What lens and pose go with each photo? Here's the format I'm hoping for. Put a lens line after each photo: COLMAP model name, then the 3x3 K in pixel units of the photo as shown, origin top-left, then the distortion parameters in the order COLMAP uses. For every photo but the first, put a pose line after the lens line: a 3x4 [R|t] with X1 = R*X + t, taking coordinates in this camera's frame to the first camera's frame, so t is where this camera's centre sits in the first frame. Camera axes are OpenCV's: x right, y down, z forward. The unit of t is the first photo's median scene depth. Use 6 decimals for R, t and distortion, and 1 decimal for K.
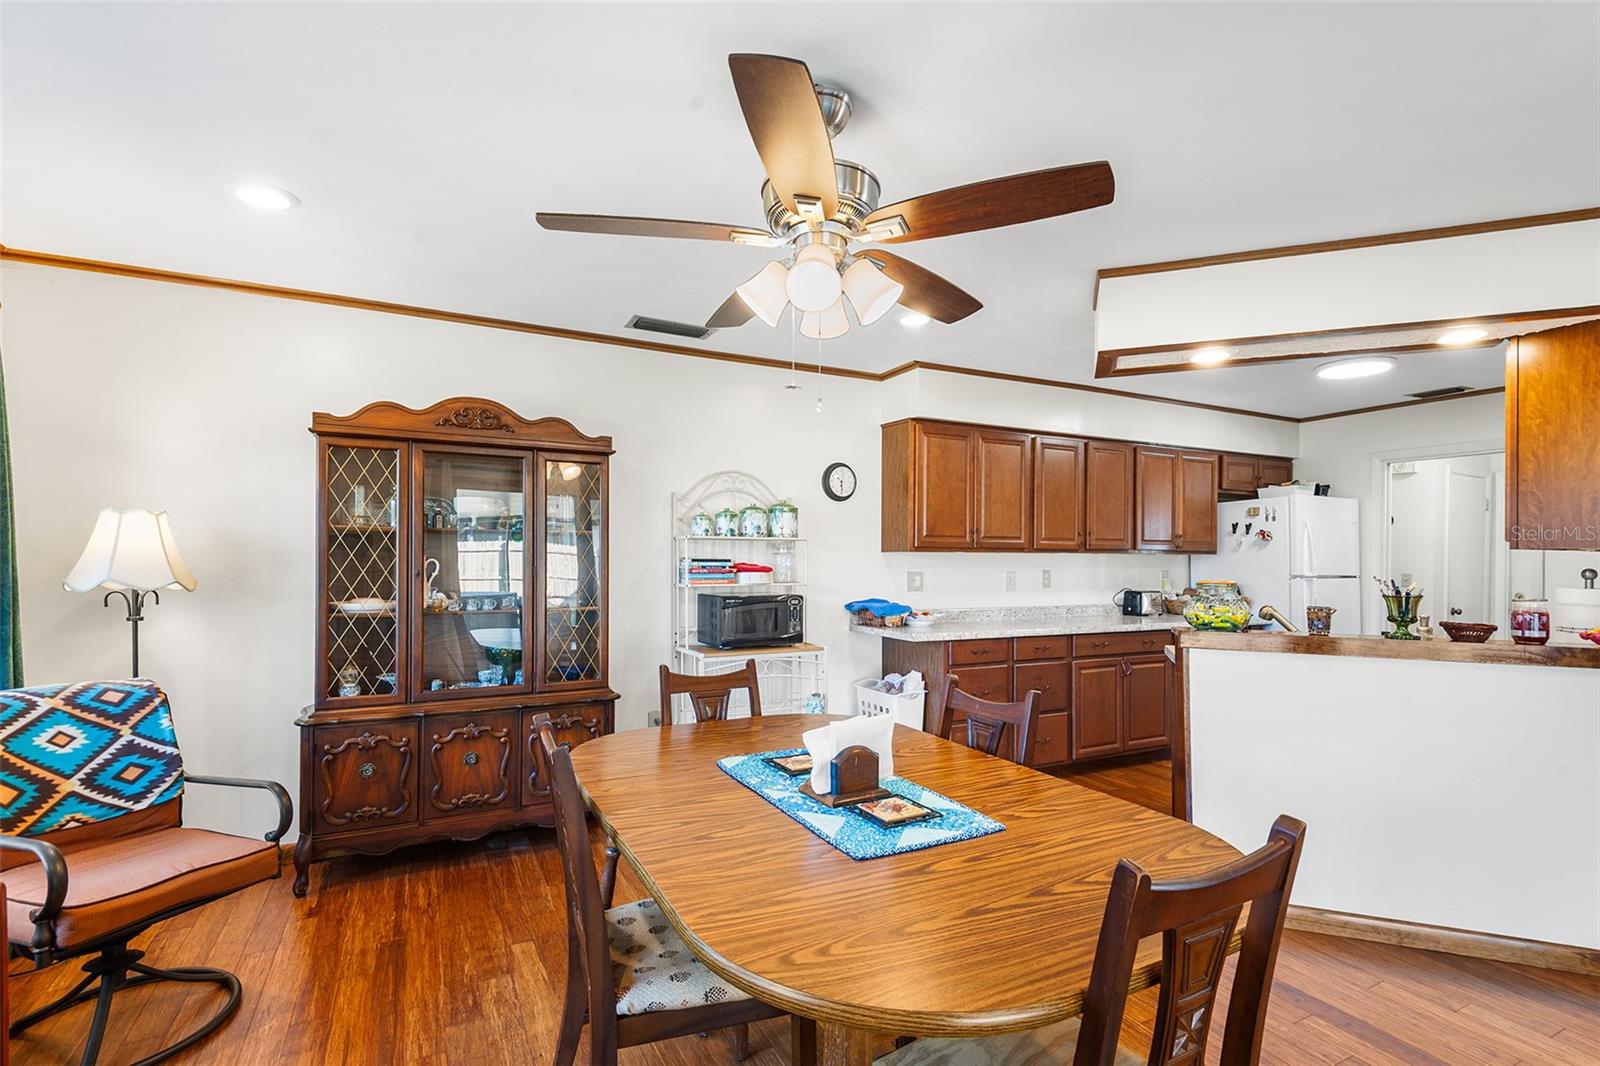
lens RADIAL K [[740.8, 0, 793.6], [0, 740.8, 564.2], [0, 0, 1]] dist [0.025047, -0.020502]
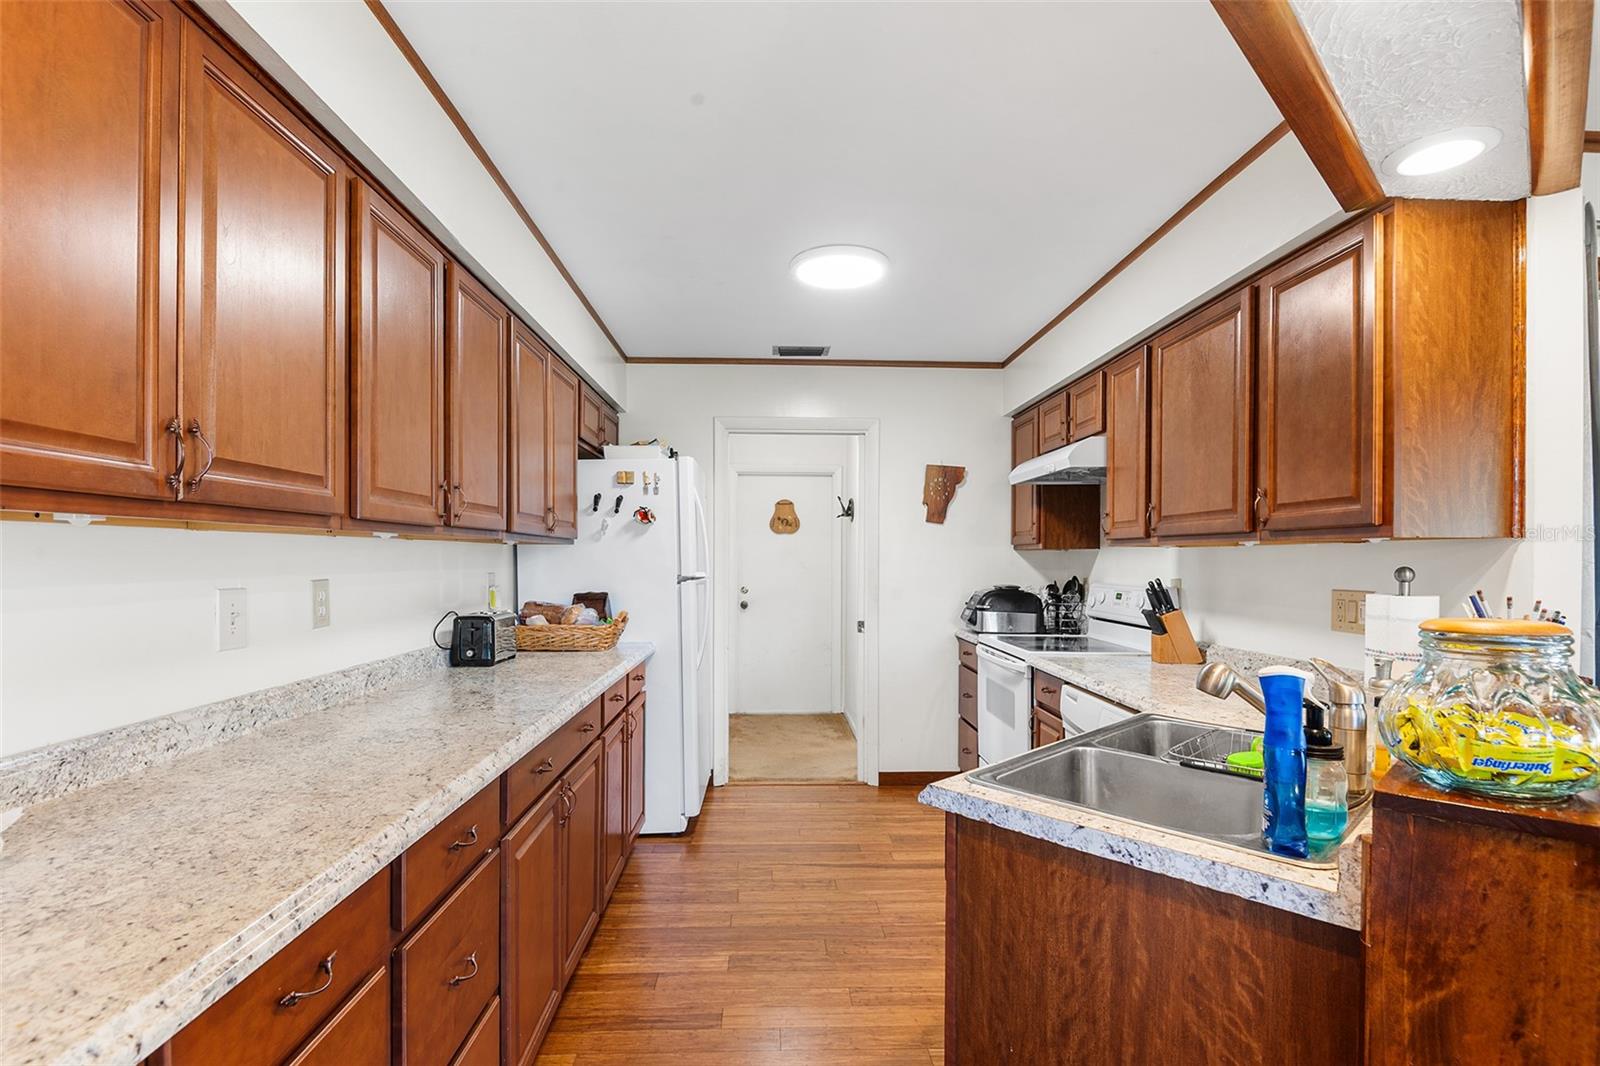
lens RADIAL K [[765.1, 0, 805.2], [0, 765.1, 554.7], [0, 0, 1]] dist [0.031056, -0.024440]
pose [[0.413948, -0.000097, 0.910300, 0.084276], [0.003956, 0.999991, -0.001693, -0.002961], [-0.910292, 0.004302, 0.413945, 0.599401]]
